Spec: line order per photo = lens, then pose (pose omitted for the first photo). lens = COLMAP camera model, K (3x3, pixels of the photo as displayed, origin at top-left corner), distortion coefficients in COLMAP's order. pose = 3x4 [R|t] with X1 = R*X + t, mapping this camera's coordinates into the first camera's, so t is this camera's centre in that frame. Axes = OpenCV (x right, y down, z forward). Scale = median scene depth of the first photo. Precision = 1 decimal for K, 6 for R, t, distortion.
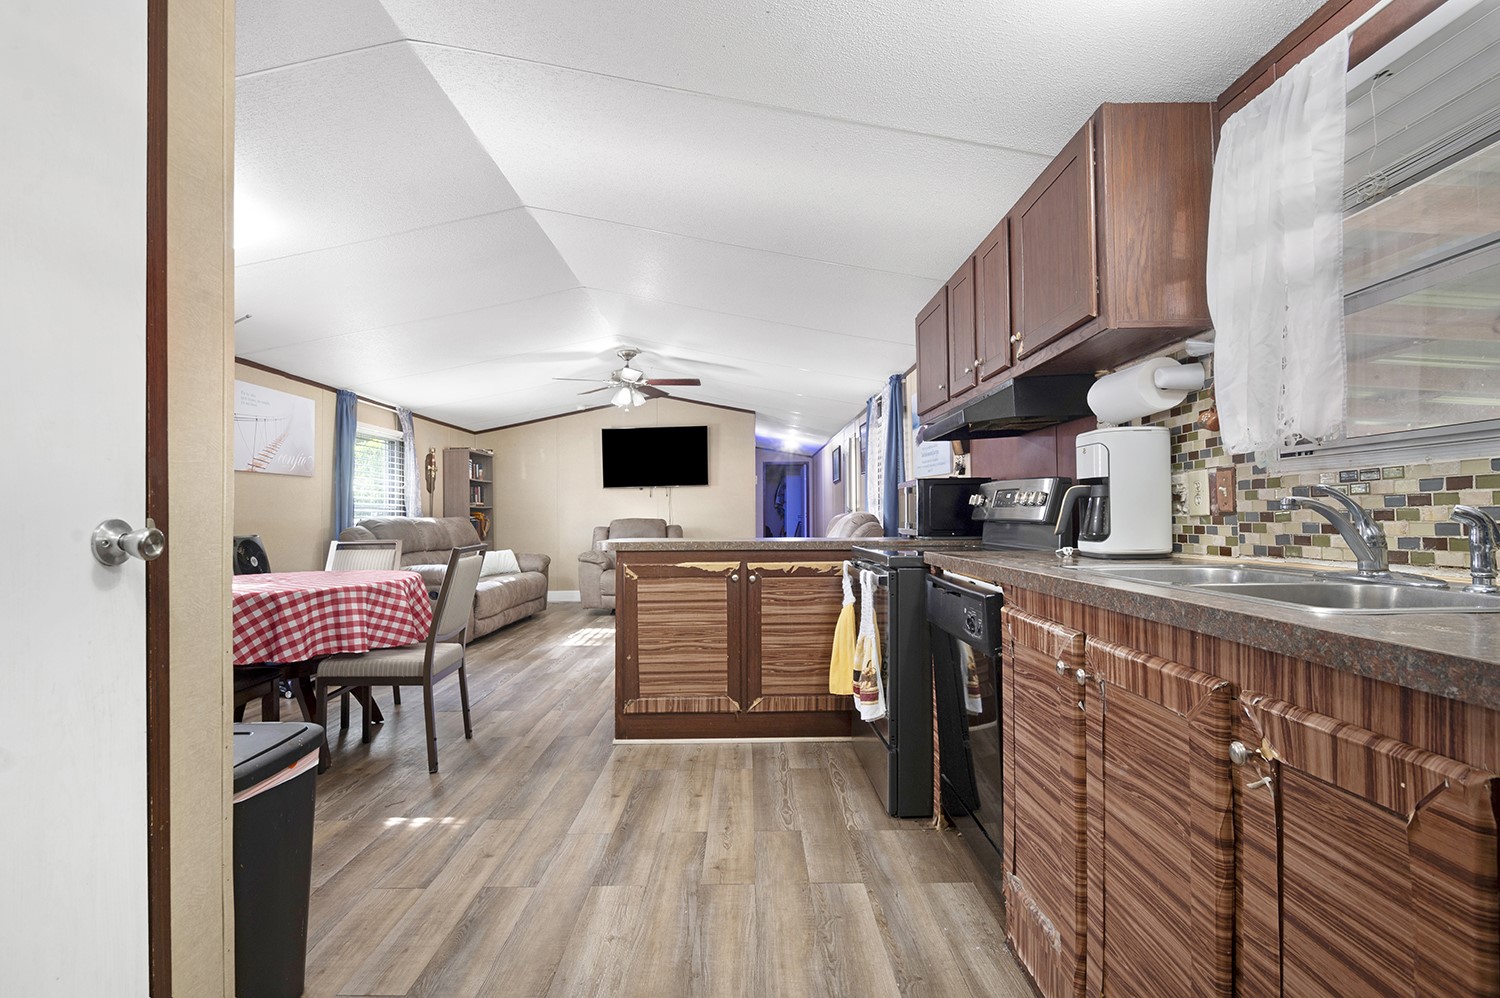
lens RADIAL K [[722.8, 0, 750.0], [0, 722.8, 499.0], [0, 0, 1]] dist [-0.000782, -0.014030]
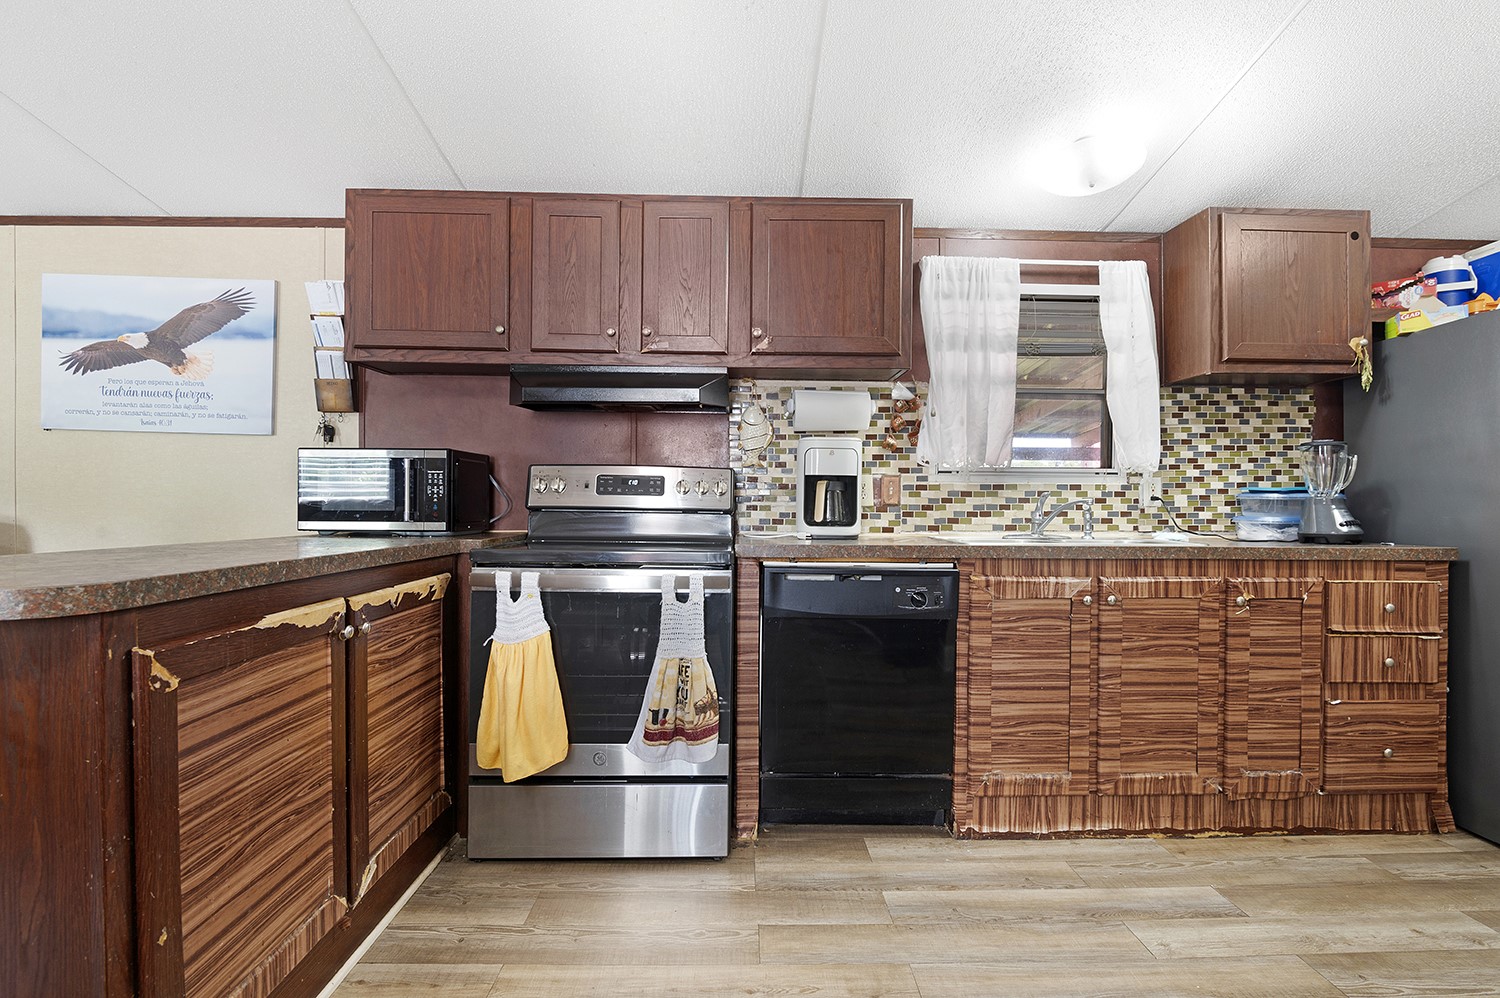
lens RADIAL K [[722.8, 0, 750.0], [0, 722.8, 499.0], [0, 0, 1]] dist [-0.000782, -0.014030]
pose [[-0.026605, 0.014109, 0.999546, -0.903238], [-0.030988, 0.999408, -0.014932, 0.040510], [-0.999166, -0.031371, -0.026152, 1.385293]]
